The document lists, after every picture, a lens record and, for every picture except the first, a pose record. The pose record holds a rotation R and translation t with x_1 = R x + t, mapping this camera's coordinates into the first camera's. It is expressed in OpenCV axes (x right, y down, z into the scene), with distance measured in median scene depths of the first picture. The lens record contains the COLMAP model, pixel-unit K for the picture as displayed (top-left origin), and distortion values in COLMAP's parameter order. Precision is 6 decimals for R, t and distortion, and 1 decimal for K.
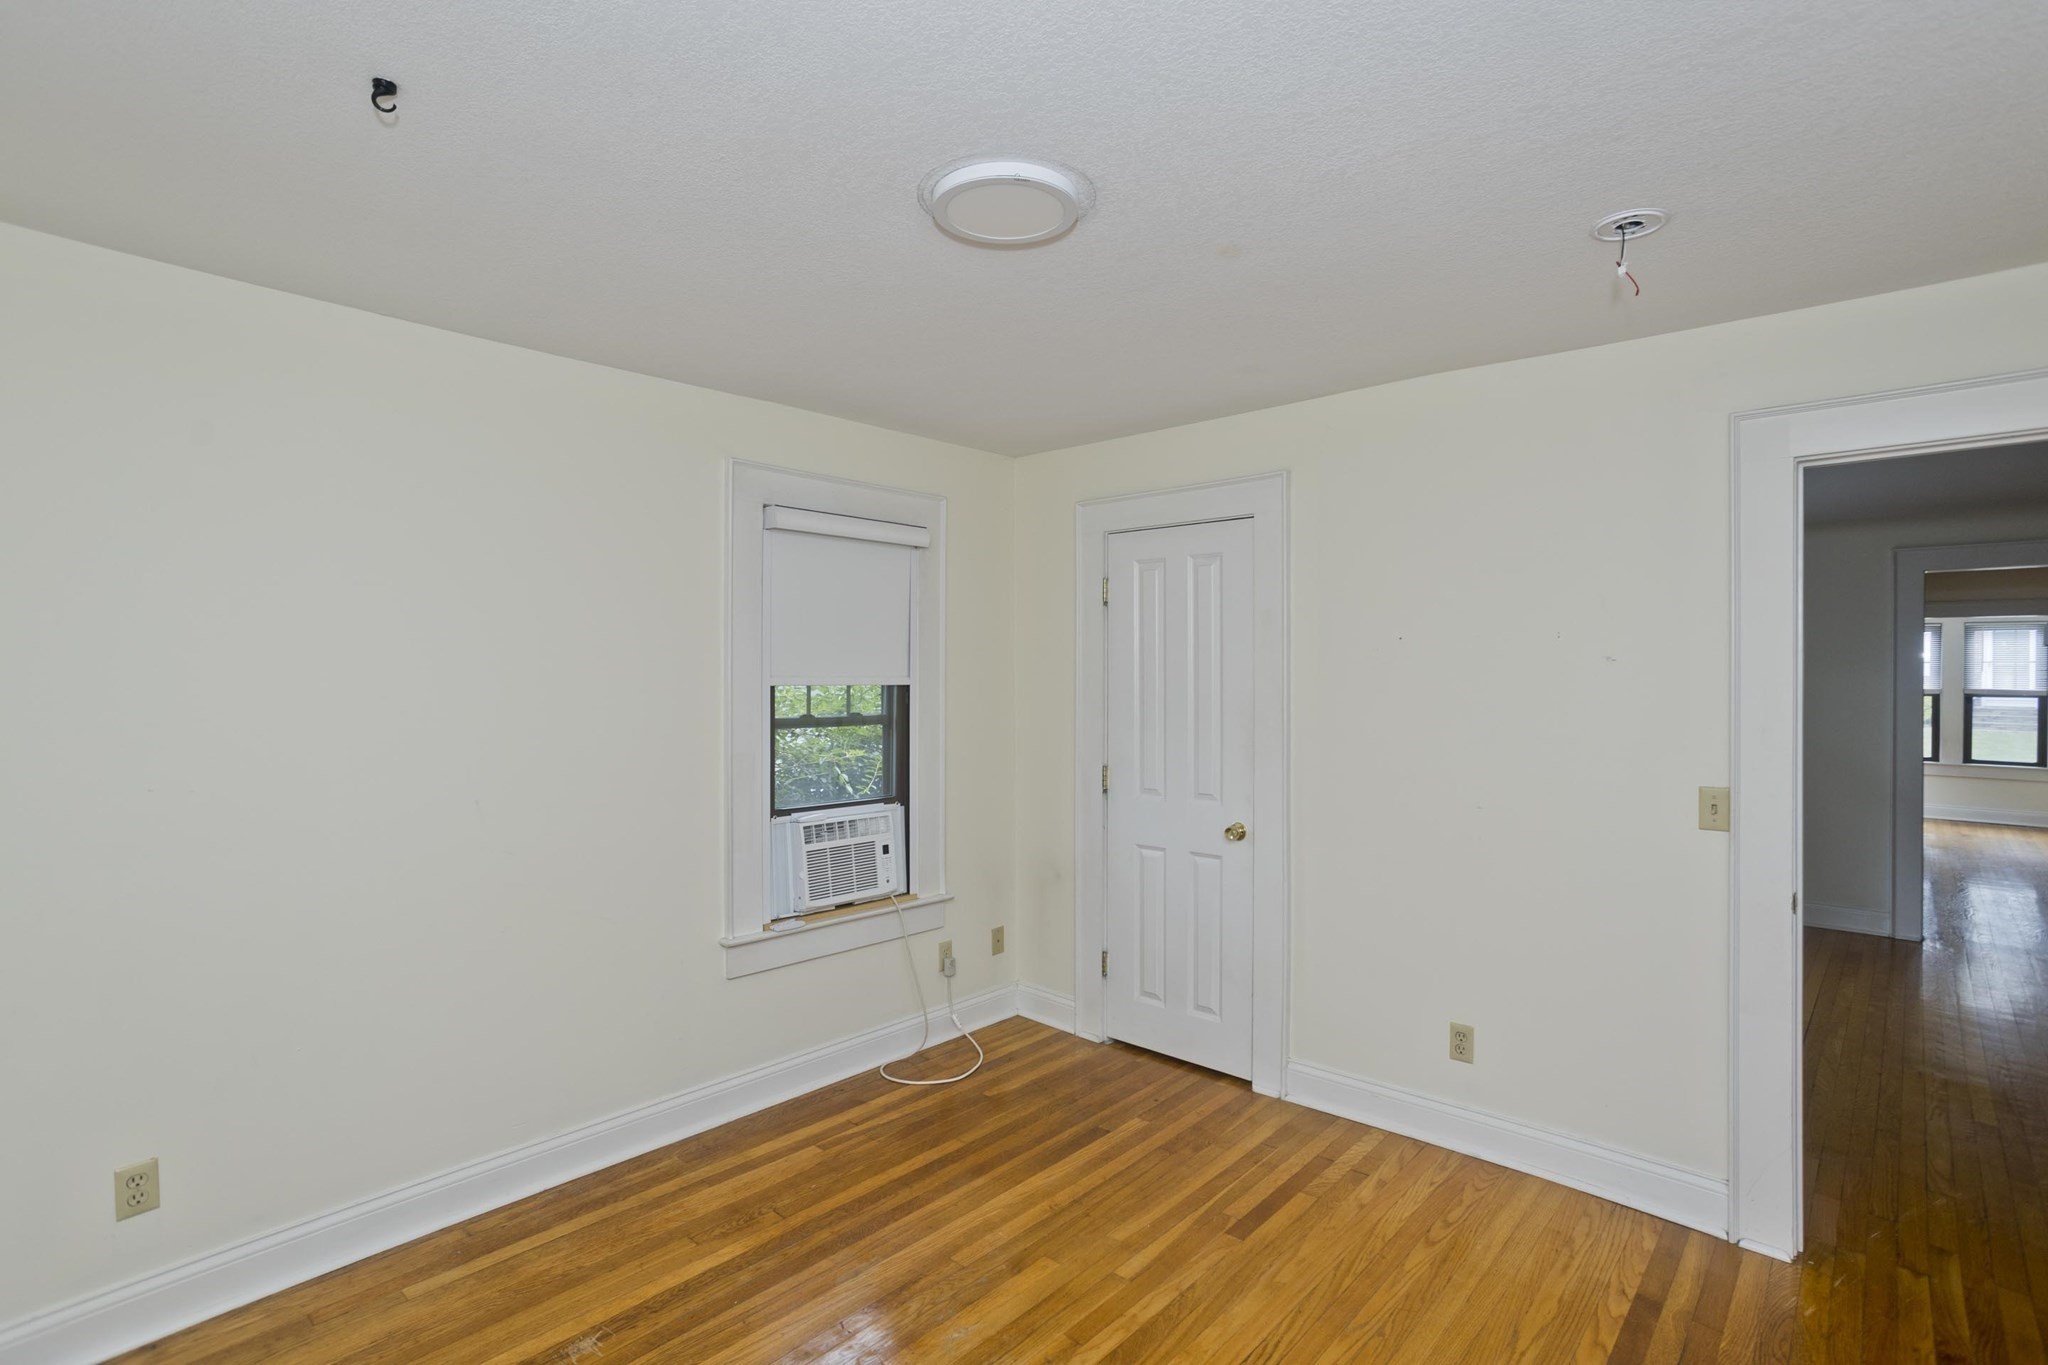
lens RADIAL K [[1010.2, 0, 1037.3], [0, 1010.2, 685.8], [0, 0, 1]] dist [-0.056823, 0.033682]
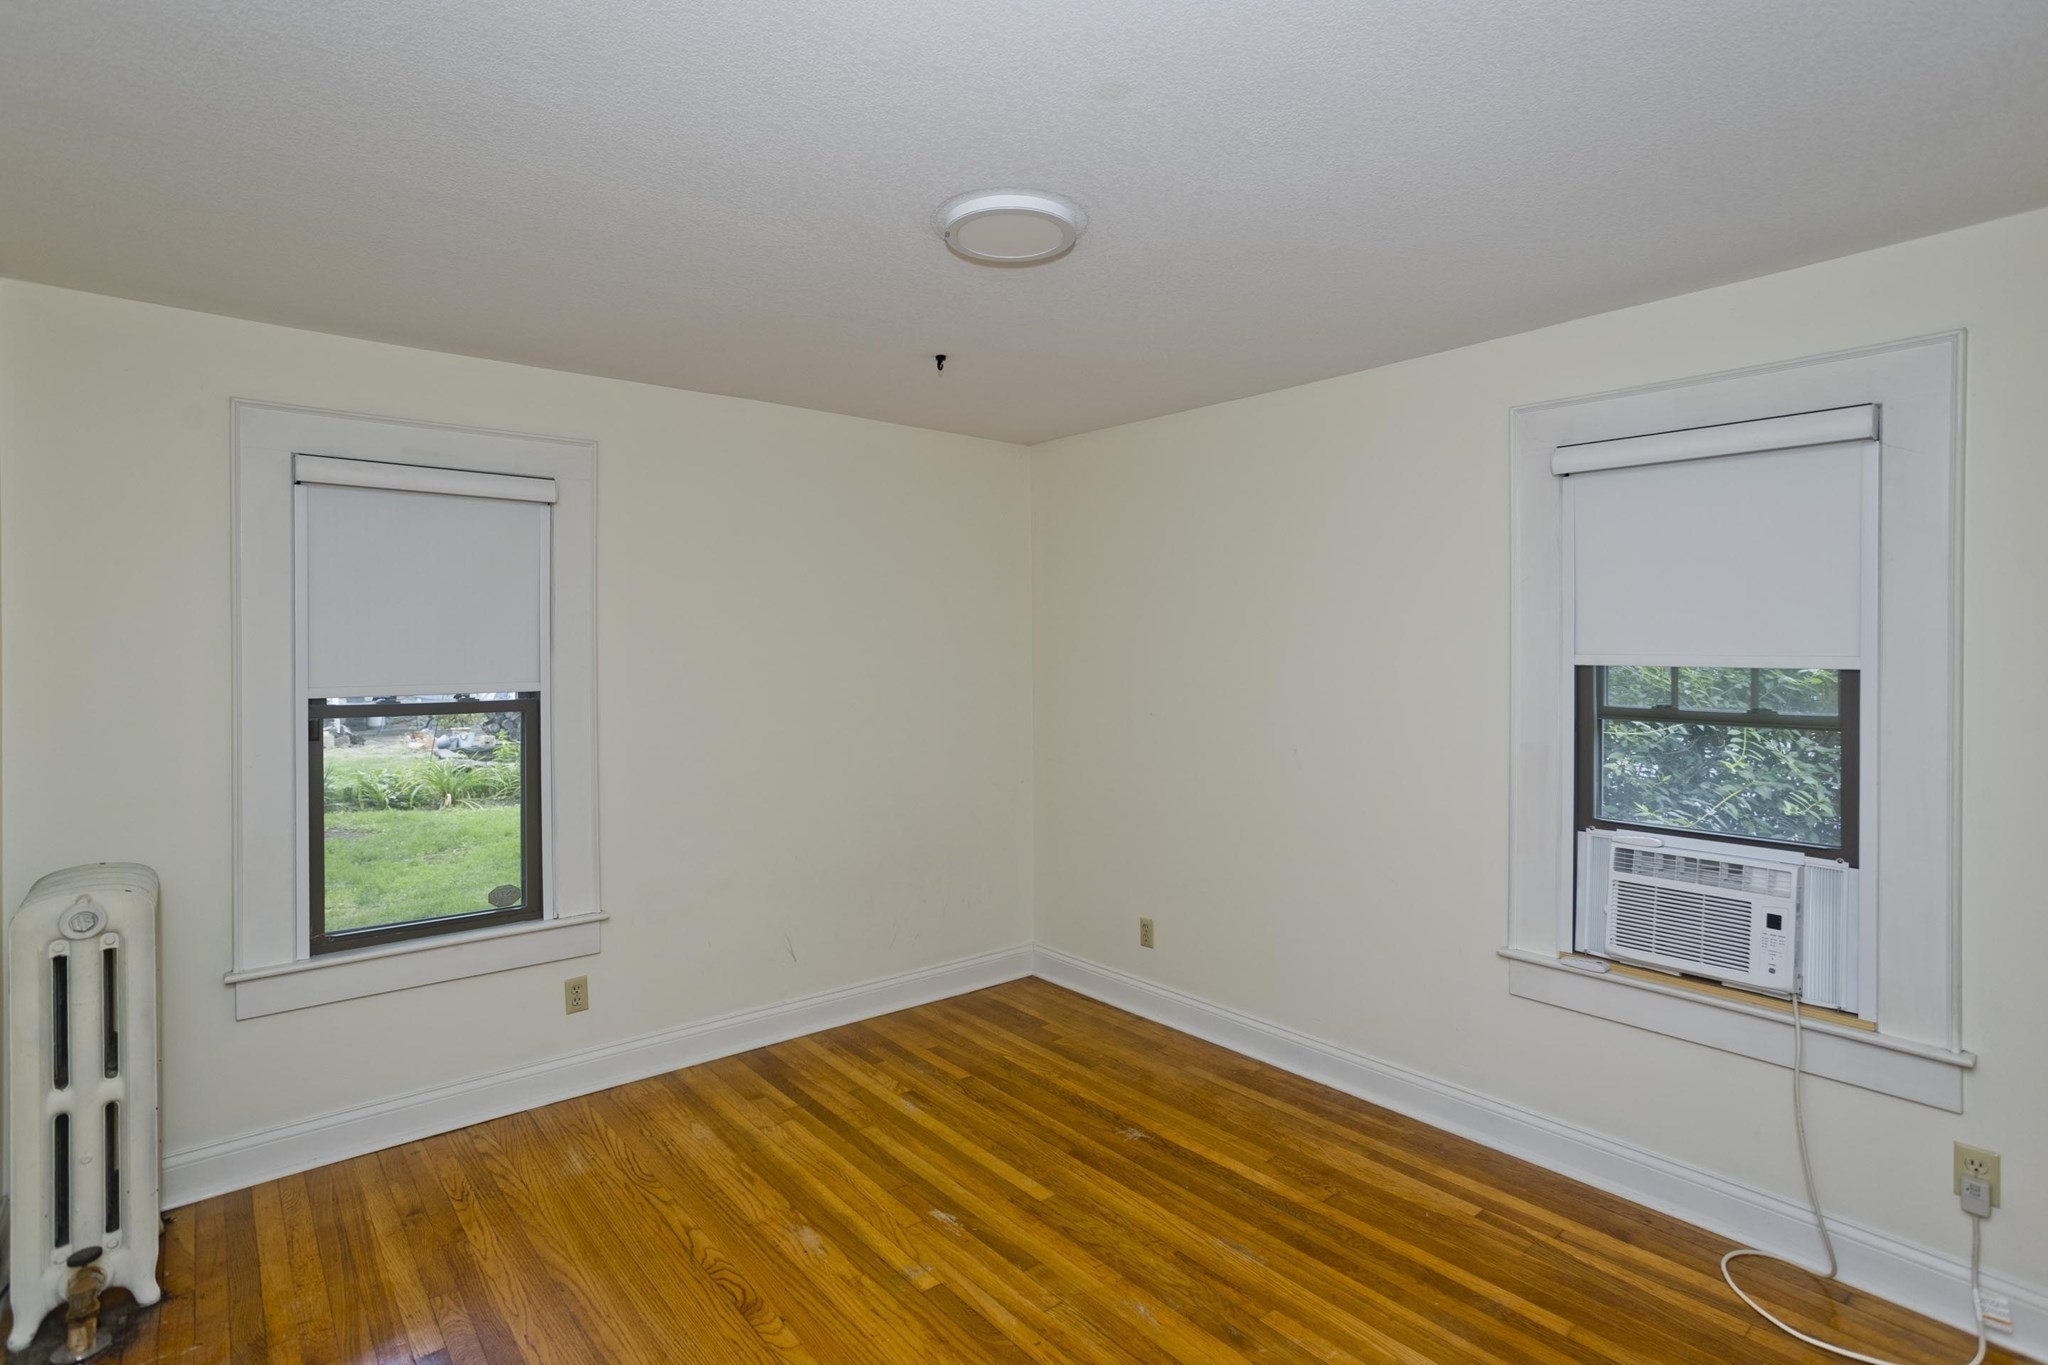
lens RADIAL K [[1001.4, 0, 994.8], [0, 1001.4, 654.5], [0, 0, 1]] dist [-0.054040, 0.027713]
pose [[-0.173130, 0.009250, -0.984856, 0.687052], [-0.012745, 0.999851, 0.011632, -0.013497], [0.984817, 0.014565, -0.172986, 0.759723]]
